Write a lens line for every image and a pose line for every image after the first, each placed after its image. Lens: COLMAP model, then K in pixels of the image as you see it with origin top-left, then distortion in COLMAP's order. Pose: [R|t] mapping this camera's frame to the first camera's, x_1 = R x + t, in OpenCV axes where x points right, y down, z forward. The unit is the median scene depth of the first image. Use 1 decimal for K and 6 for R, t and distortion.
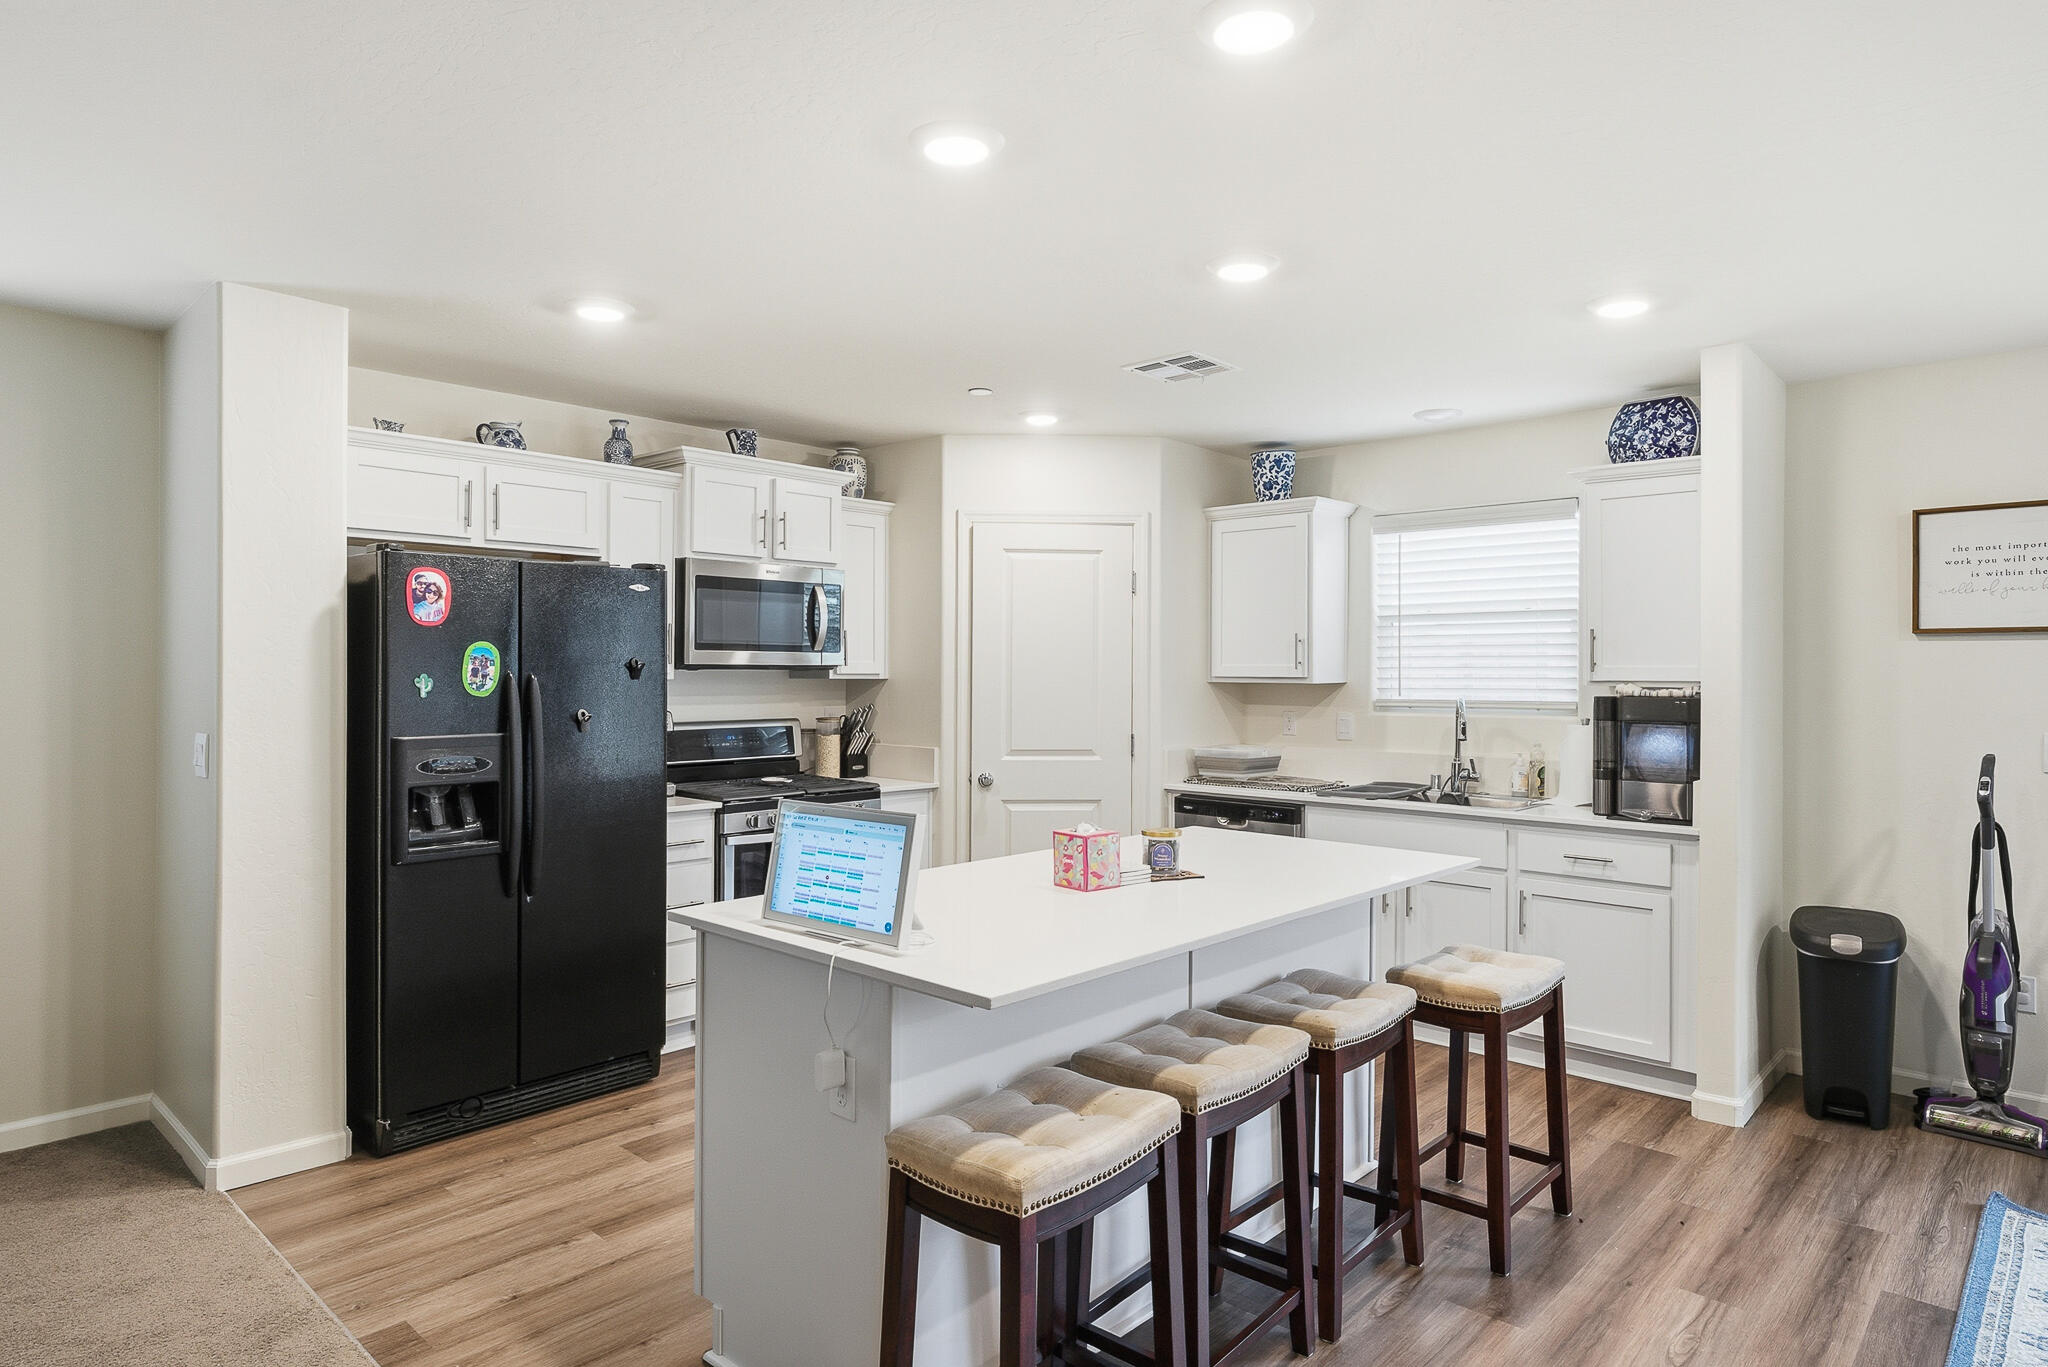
lens RADIAL K [[1178.4, 0, 1024.0], [0, 1178.4, 683.5], [0, 0, 1]] dist [-0.002918, -0.000508]
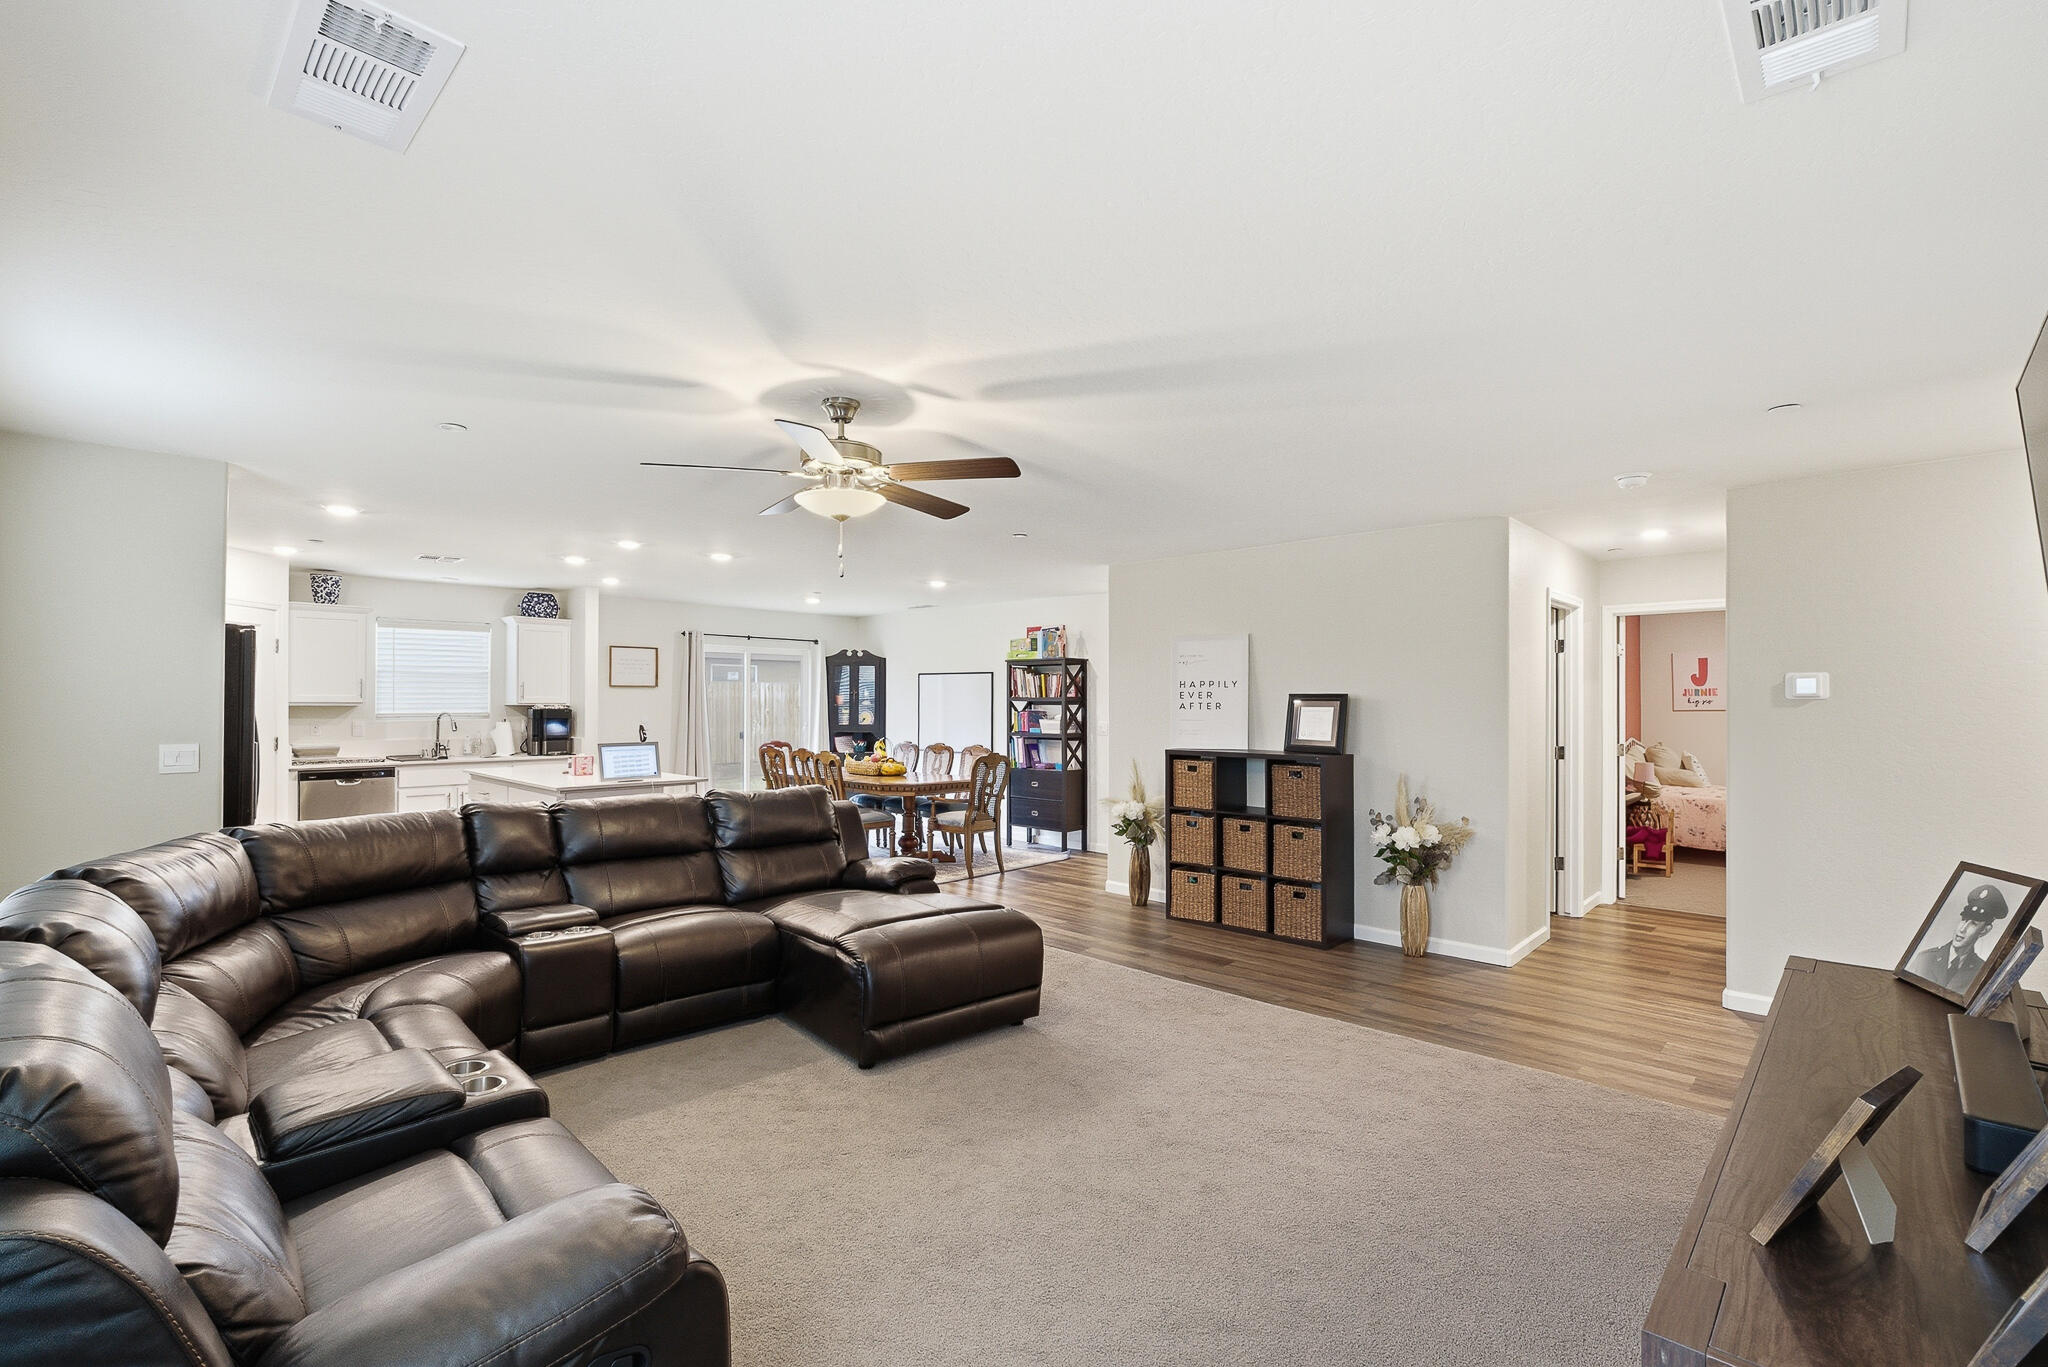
lens RADIAL K [[906.6, 0, 1017.4], [0, 906.6, 691.1], [0, 0, 1]] dist [-0.002300, 0.000024]
pose [[0.019175, 0.006483, 0.999795, -1.404738], [0.006041, 0.999960, -0.006600, -0.008771], [-0.999798, 0.006166, 0.019136, -0.073836]]
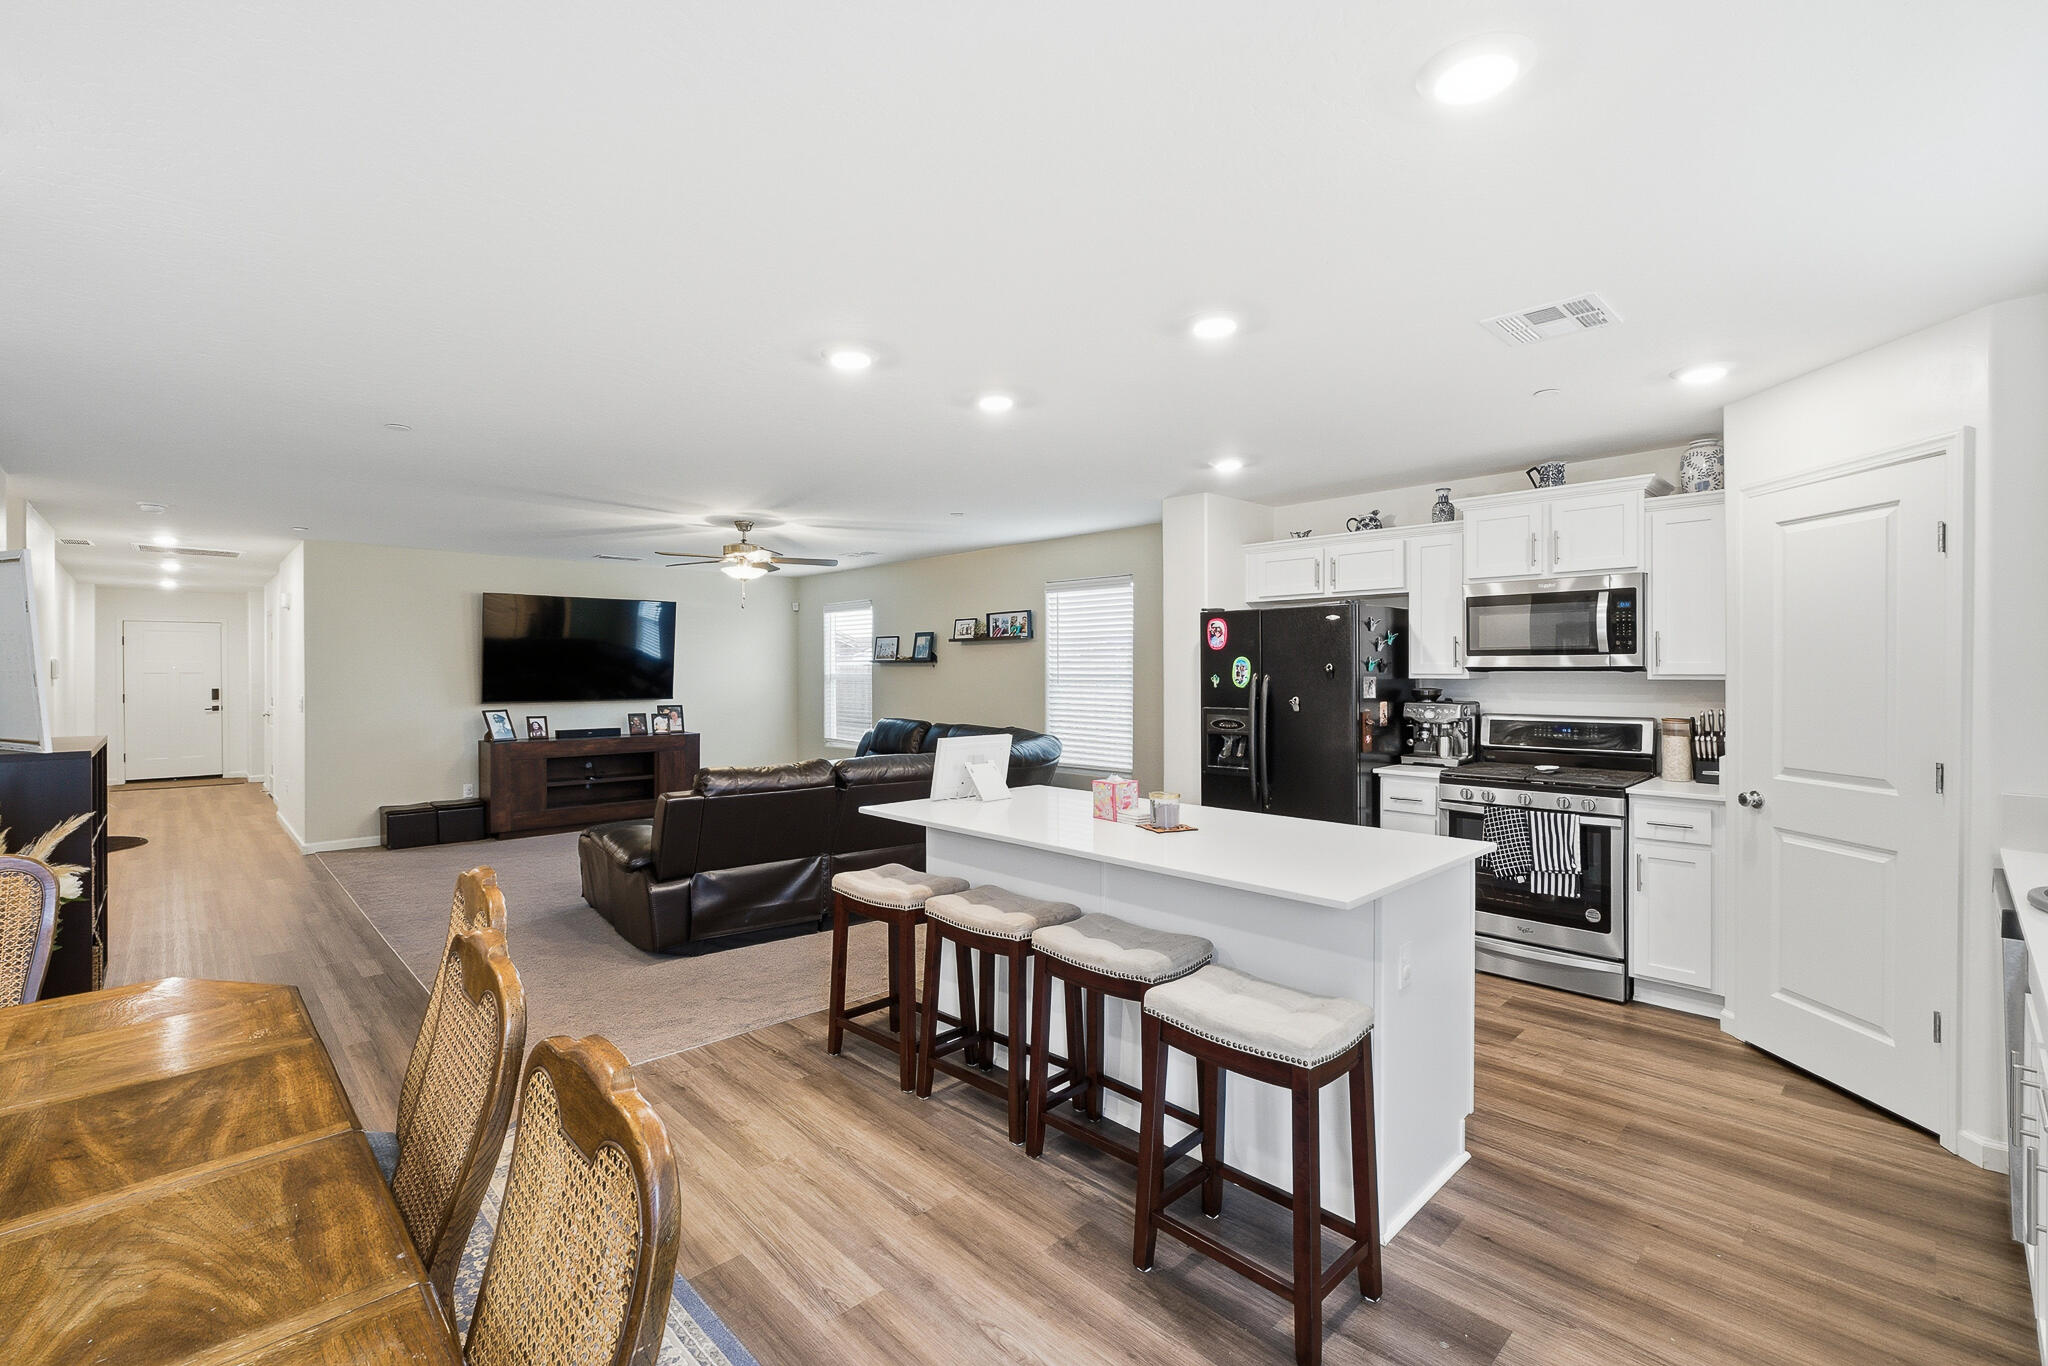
lens RADIAL K [[890.7, 0, 1021.8], [0, 890.7, 672.3], [0, 0, 1]] dist [-0.022572, 0.007745]
pose [[-0.055190, -0.003650, -0.998469, 0.757162], [-0.007697, 0.999965, -0.003230, -0.004203], [0.998446, 0.007507, -0.055216, 0.611667]]
